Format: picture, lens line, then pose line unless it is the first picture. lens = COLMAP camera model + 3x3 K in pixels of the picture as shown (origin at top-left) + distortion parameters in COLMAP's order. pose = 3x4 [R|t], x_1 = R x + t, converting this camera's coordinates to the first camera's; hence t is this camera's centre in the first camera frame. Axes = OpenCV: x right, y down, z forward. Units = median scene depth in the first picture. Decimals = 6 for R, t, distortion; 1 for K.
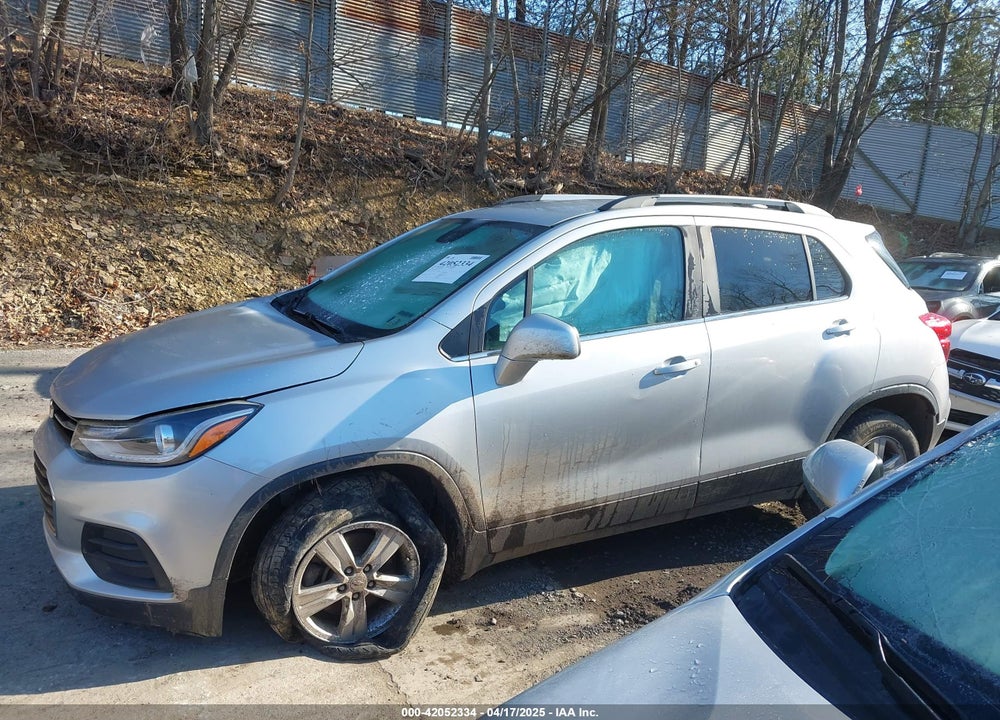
lens RADIAL K [[781.5, 0, 490.6], [0, 781.5, 351.3], [0, 0, 1]] dist [0.027528, -0.030370]
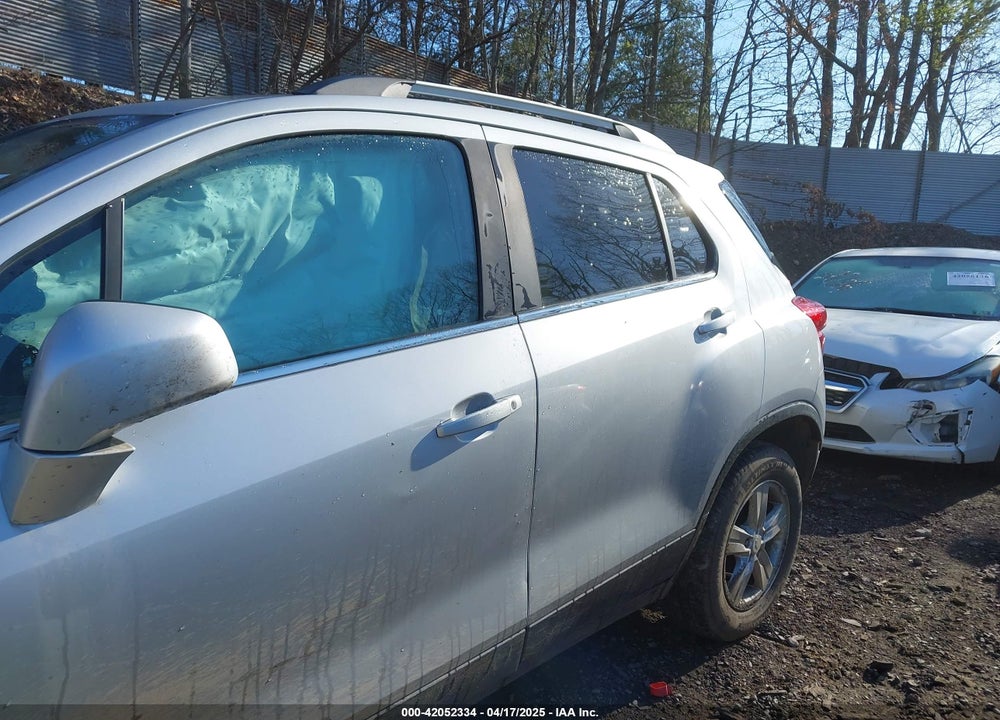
lens RADIAL K [[781.5, 0, 484.8], [0, 781.5, 363.2], [0, 0, 1]] dist [0.027528, -0.030370]
pose [[0.951179, -0.060094, 0.302734, 0.094719], [0.057629, 0.998192, 0.017075, -0.020930], [-0.303213, 0.001205, 0.952922, 0.528644]]
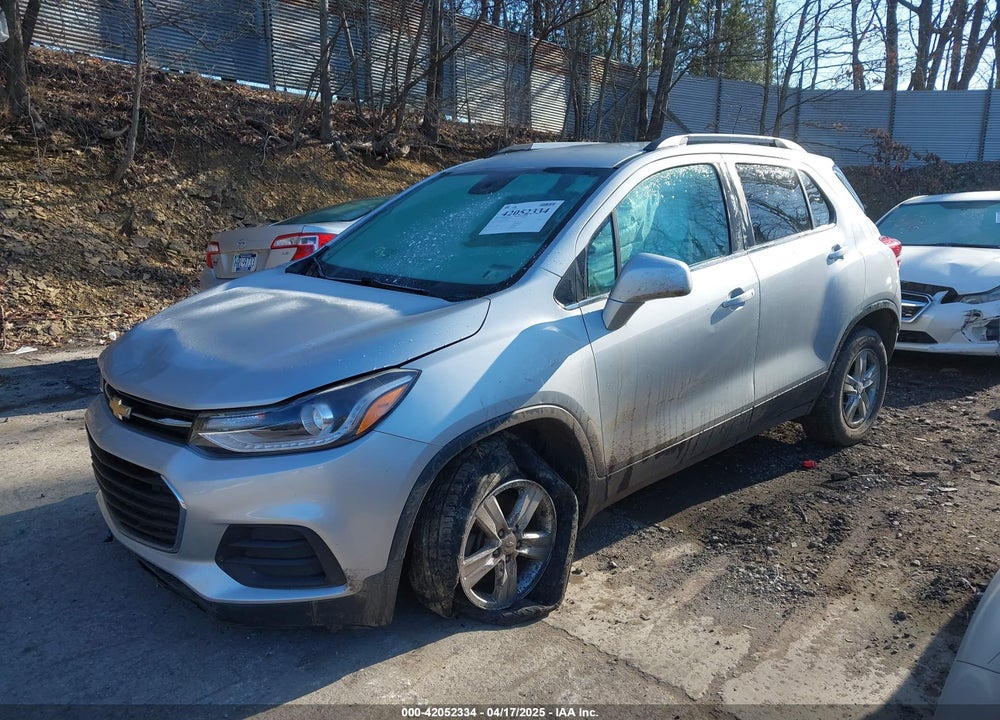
lens RADIAL K [[781.5, 0, 491.0], [0, 781.5, 361.6], [0, 0, 1]] dist [0.027528, -0.030370]
pose [[0.965057, -0.108772, 0.238397, -0.334146], [0.096248, 0.993324, 0.063598, 0.005487], [-0.243723, -0.038431, 0.969083, 0.065988]]
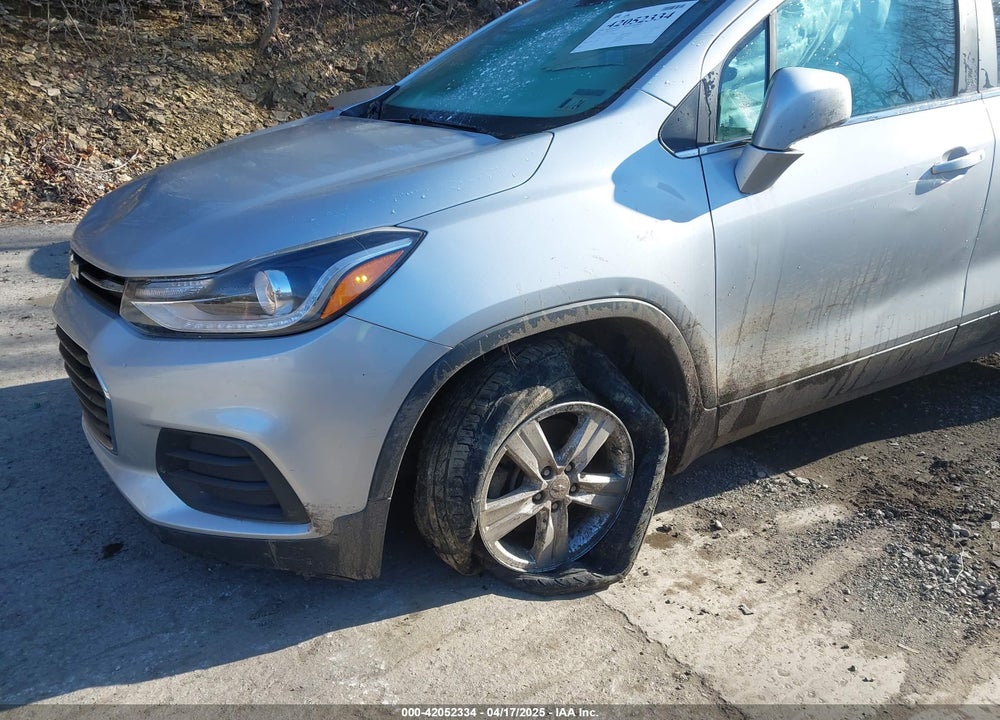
lens RADIAL K [[781.5, 0, 490.0], [0, 781.5, 367.3], [0, 0, 1]] dist [0.027528, -0.030370]
pose [[0.998178, -0.057574, 0.018037, -0.199294], [0.053451, 0.982532, 0.178251, 0.051742], [-0.027985, -0.176962, 0.983820, 0.284181]]
